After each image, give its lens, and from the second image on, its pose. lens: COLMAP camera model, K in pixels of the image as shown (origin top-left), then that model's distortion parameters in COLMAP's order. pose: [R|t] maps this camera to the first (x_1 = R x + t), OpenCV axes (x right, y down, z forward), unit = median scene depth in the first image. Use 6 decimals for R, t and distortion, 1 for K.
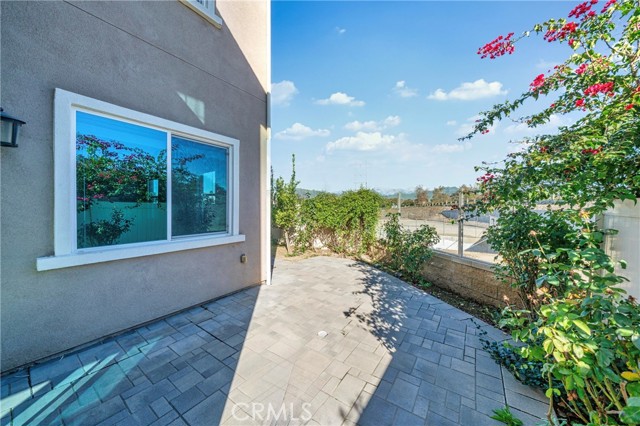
lens RADIAL K [[223.9, 0, 322.3], [0, 223.9, 212.0], [0, 0, 1]] dist [-0.002883, -0.000129]
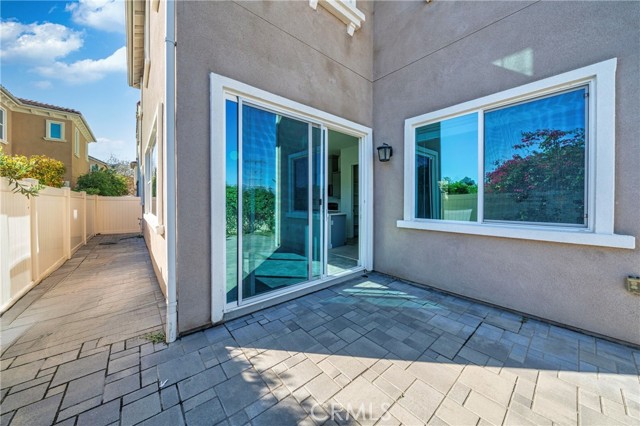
lens RADIAL K [[223.9, 0, 323.2], [0, 223.9, 201.1], [0, 0, 1]] dist [-0.002883, -0.000129]
pose [[-0.251940, -0.010506, -0.967686, 0.411009], [-0.025436, 0.999667, -0.004230, 0.054602], [0.967409, 0.023548, -0.252123, 0.586871]]
